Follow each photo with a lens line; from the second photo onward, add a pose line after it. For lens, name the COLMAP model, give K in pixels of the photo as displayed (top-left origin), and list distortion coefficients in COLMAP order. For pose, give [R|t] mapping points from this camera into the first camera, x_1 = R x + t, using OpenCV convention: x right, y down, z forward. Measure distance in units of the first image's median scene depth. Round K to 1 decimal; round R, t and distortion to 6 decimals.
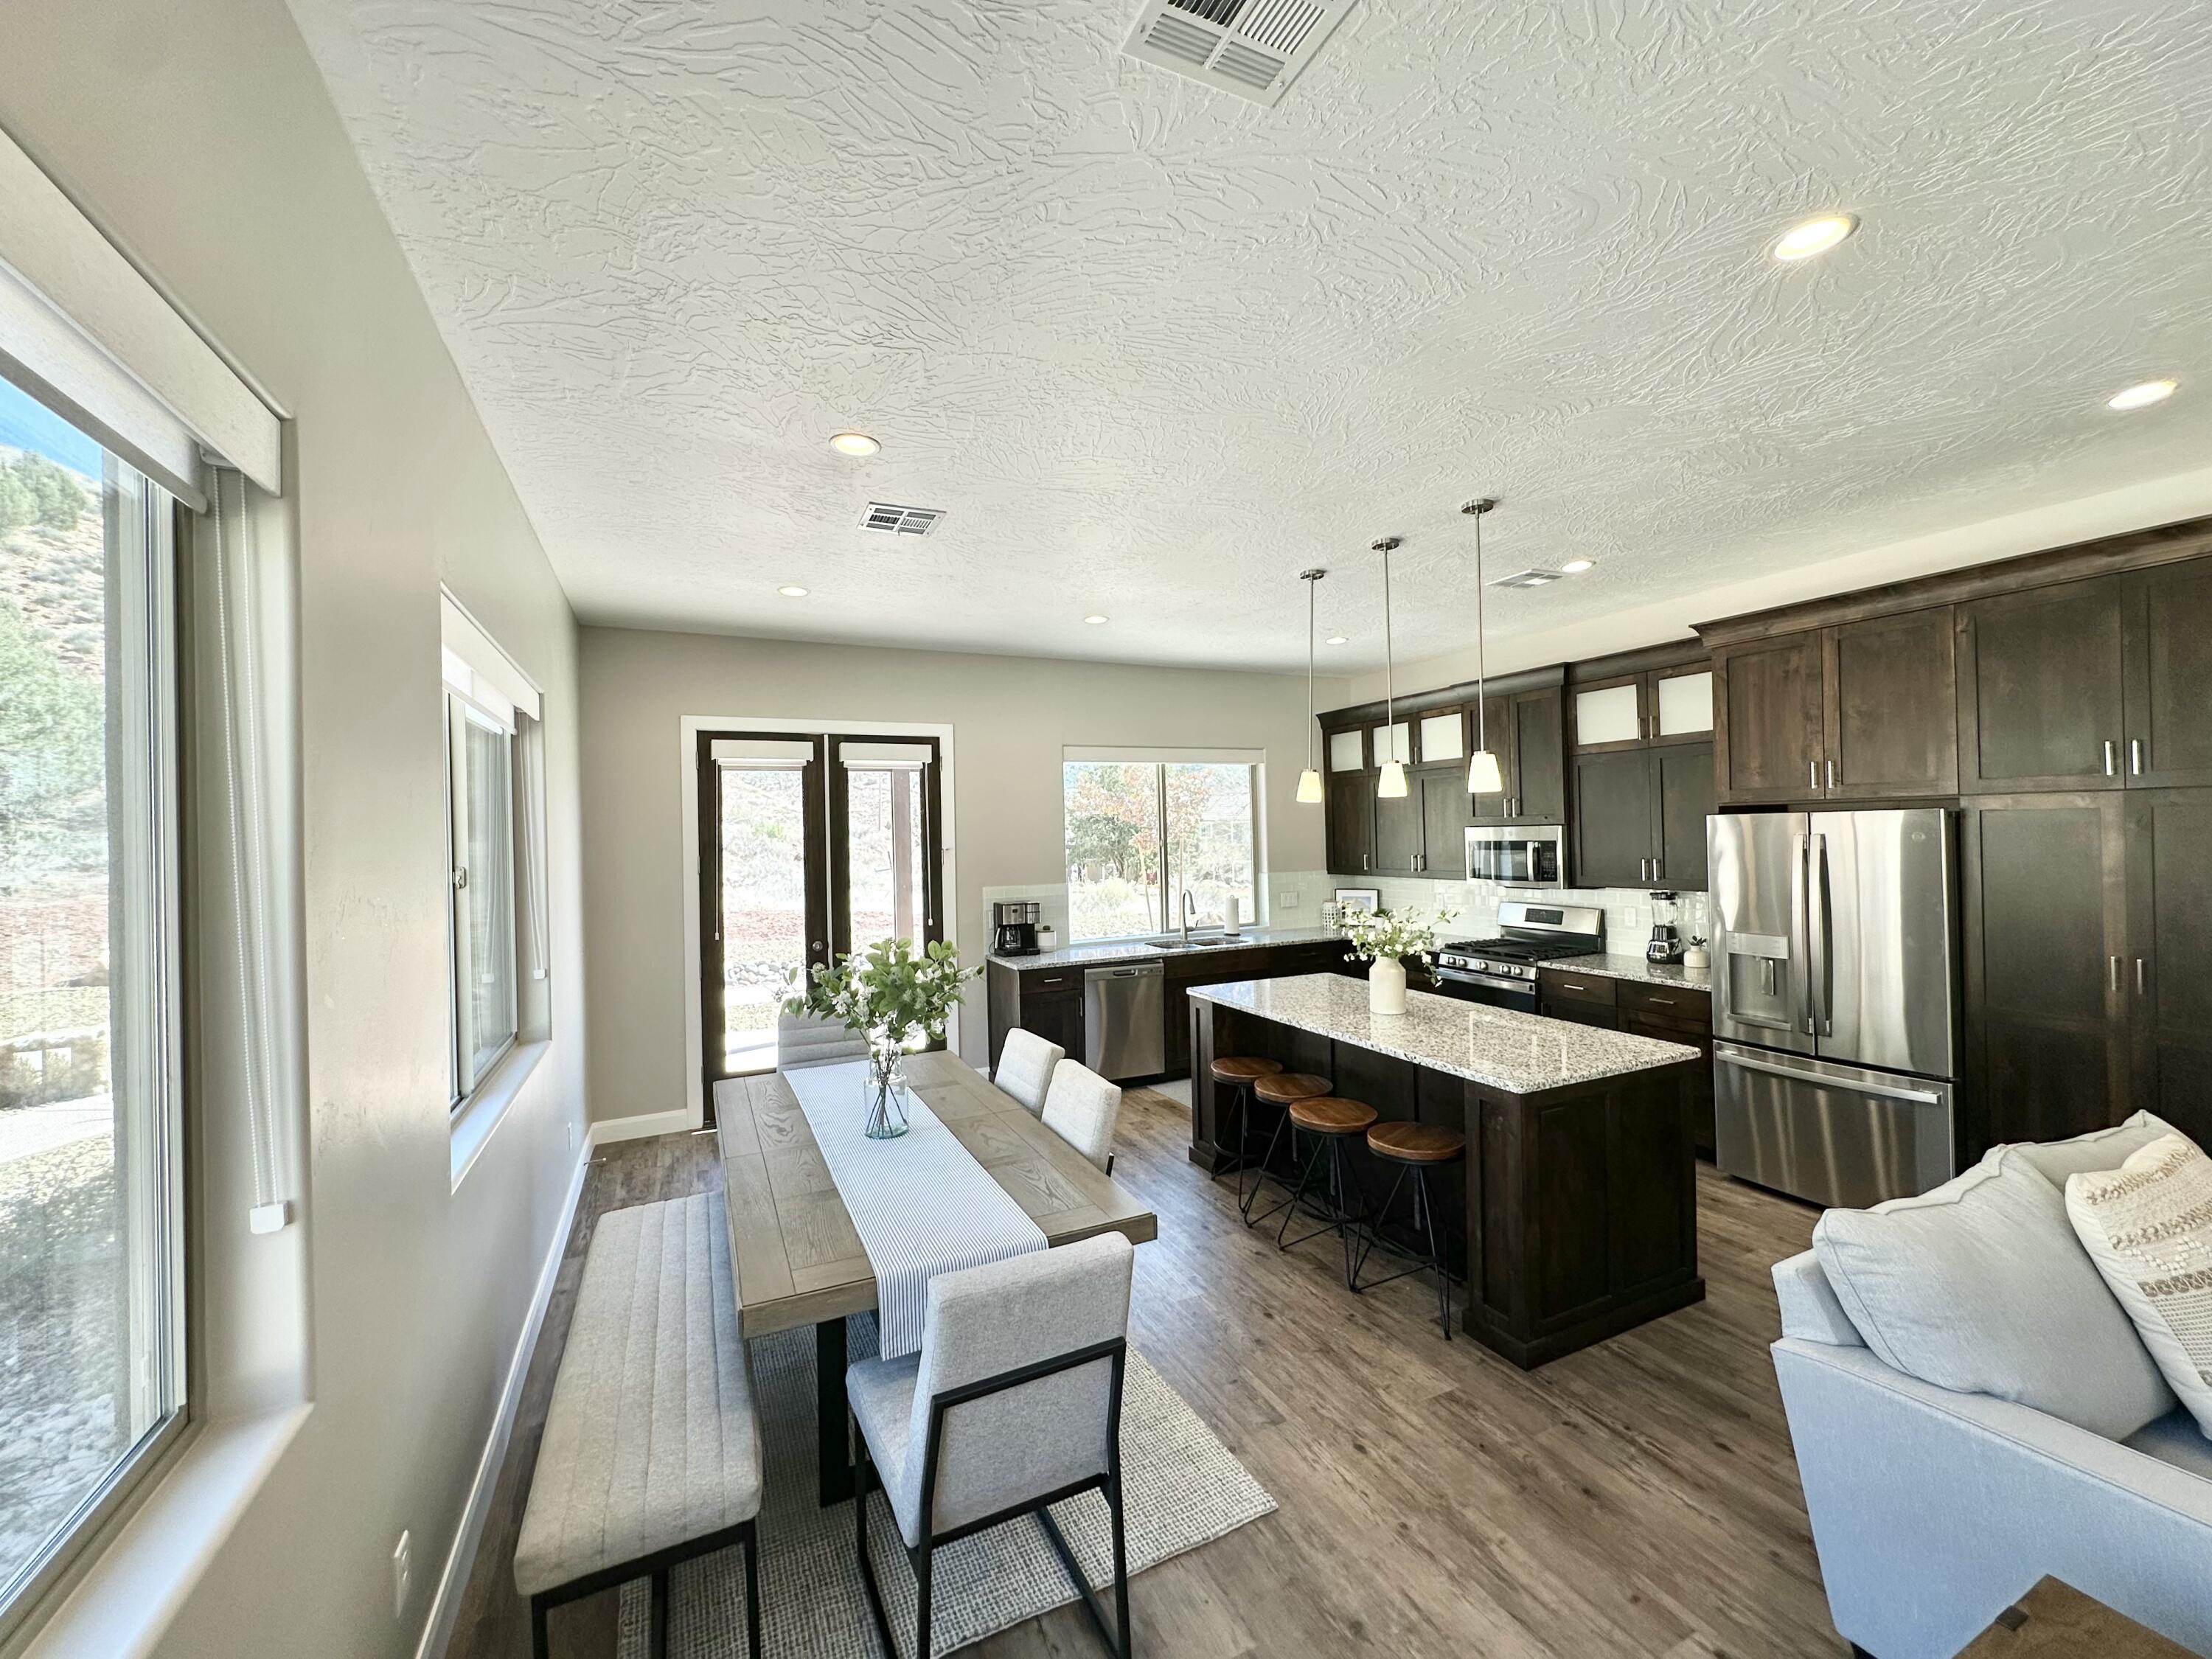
lens RADIAL K [[886.2, 0, 1105.5], [0, 886.2, 829.2], [0, 0, 1]] dist [-0.000672, -0.000306]
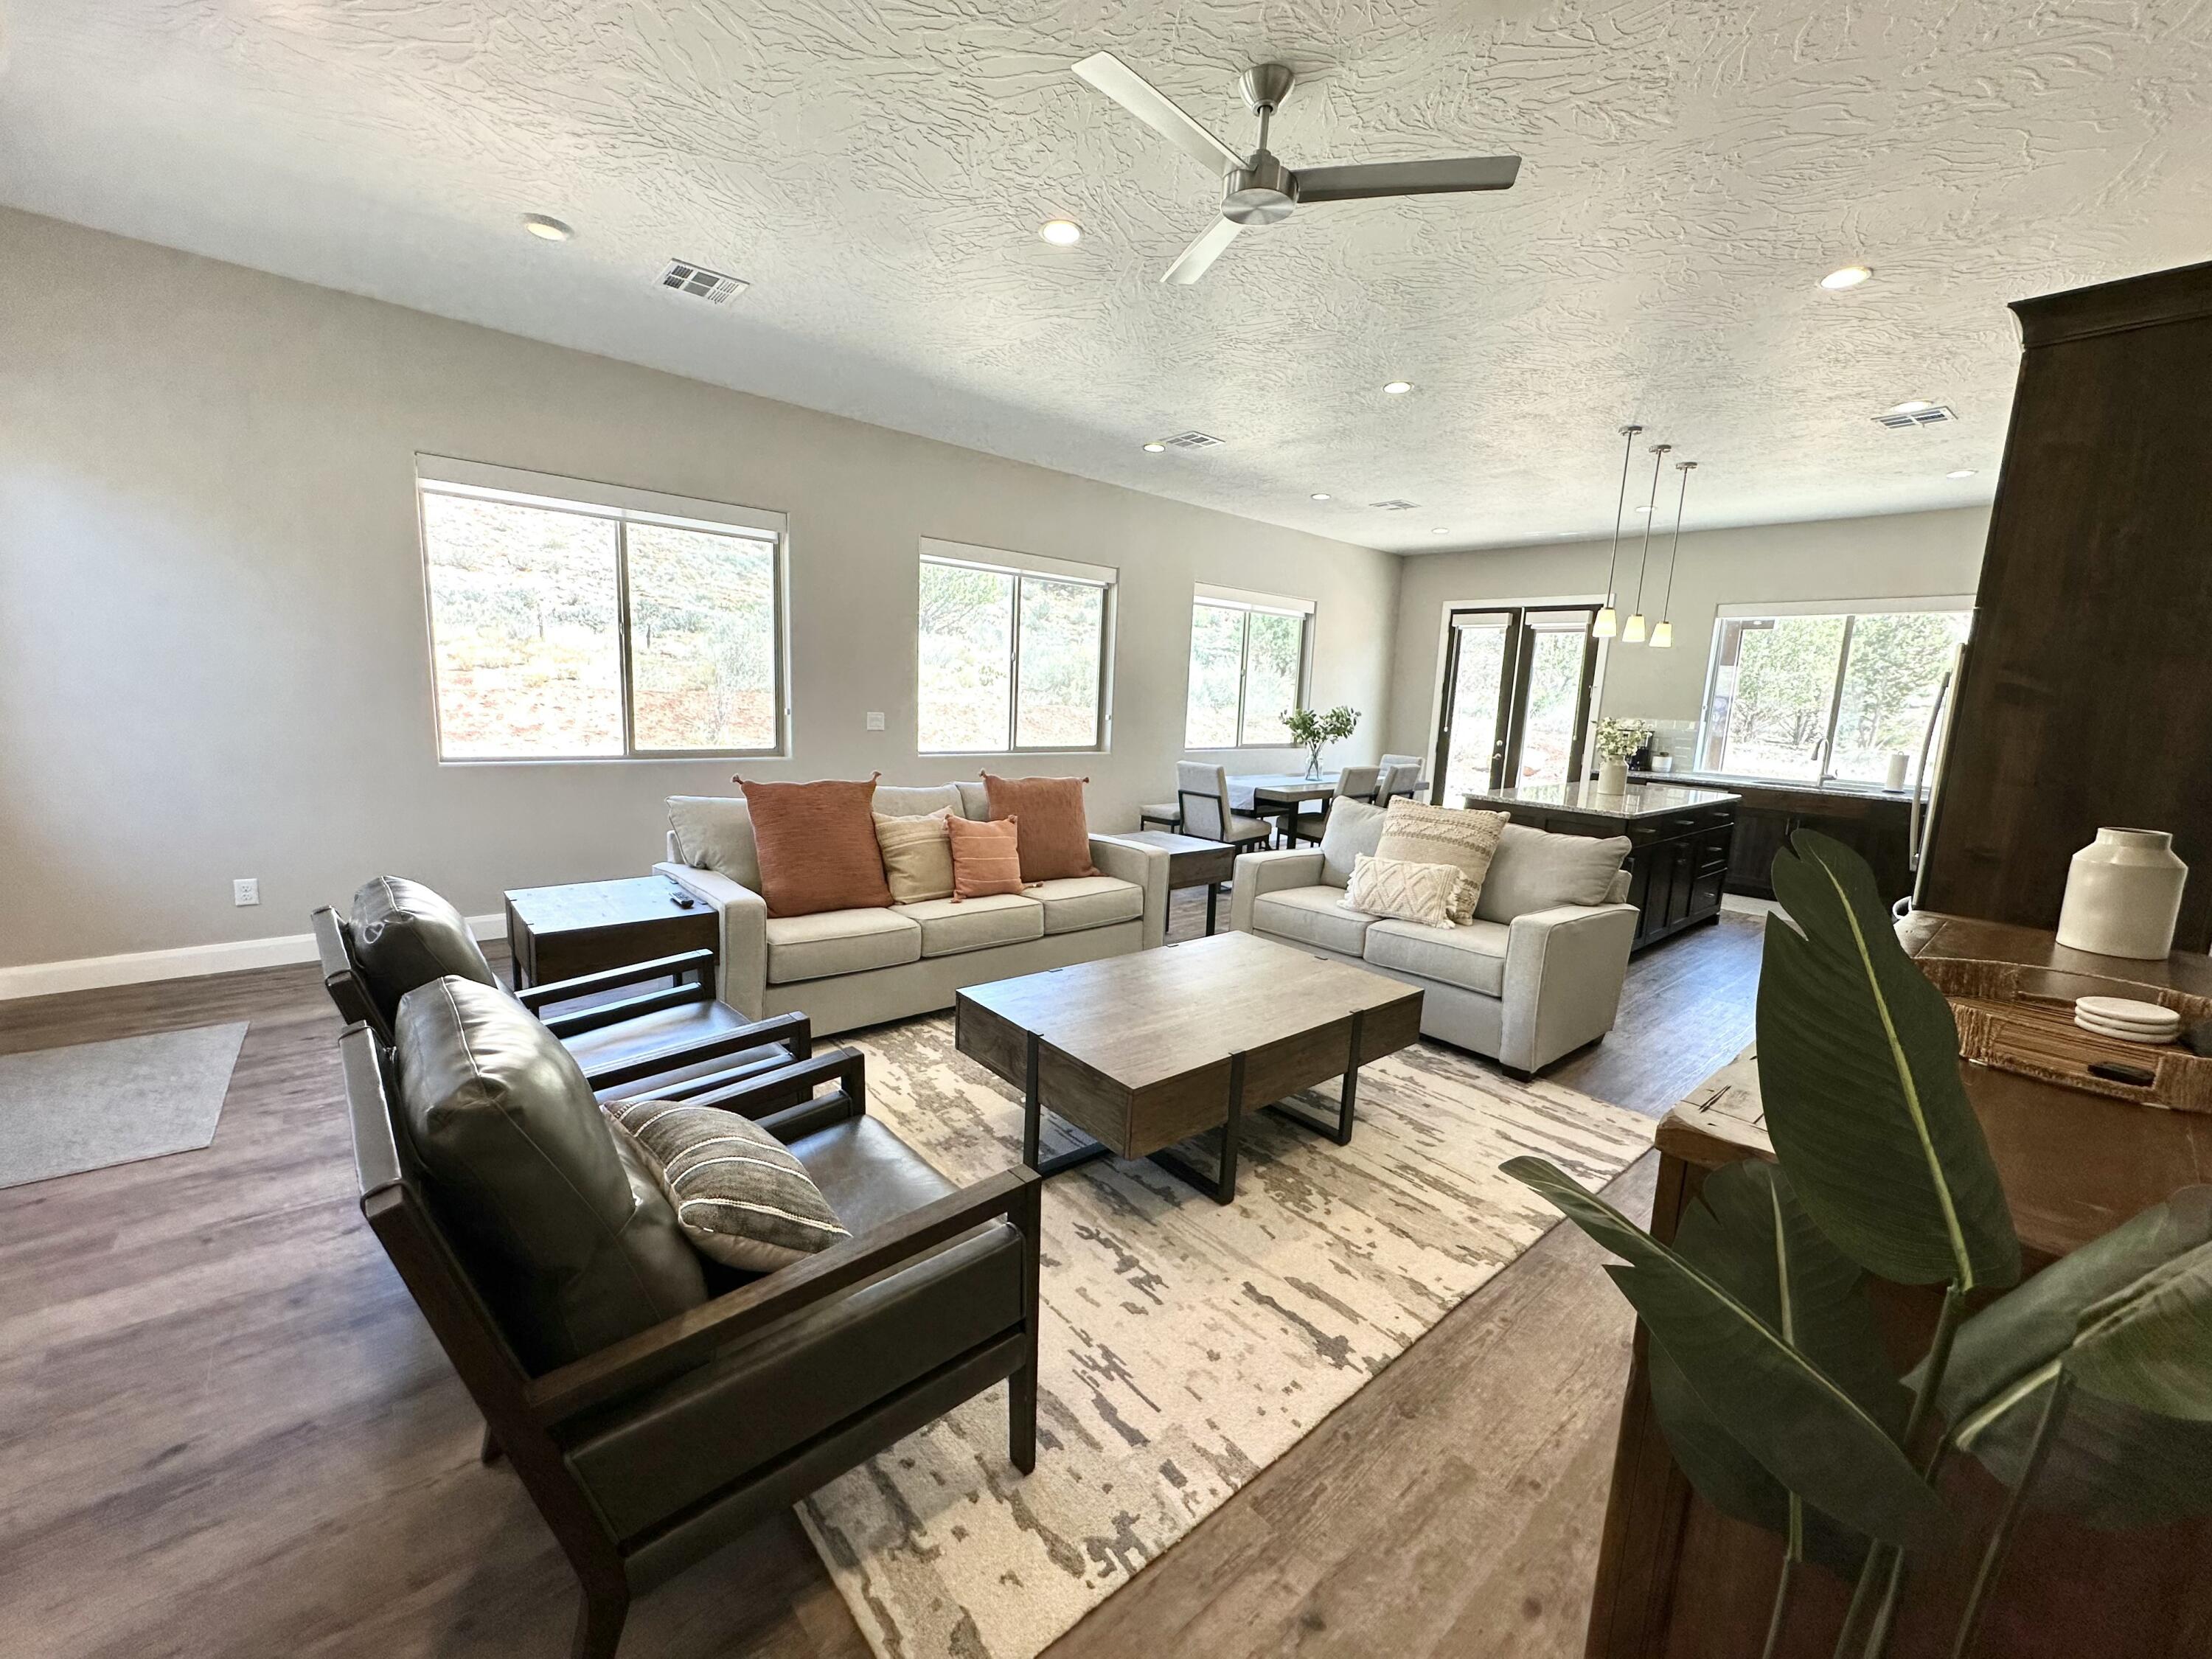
lens RADIAL K [[886.2, 0, 1105.5], [0, 886.2, 829.2], [0, 0, 1]] dist [-0.000672, -0.000306]
pose [[0.273285, 0.185754, -0.943828, 1.310664], [-0.045415, 0.982575, 0.180230, 0.036629], [0.960860, -0.006390, 0.276959, -0.166376]]
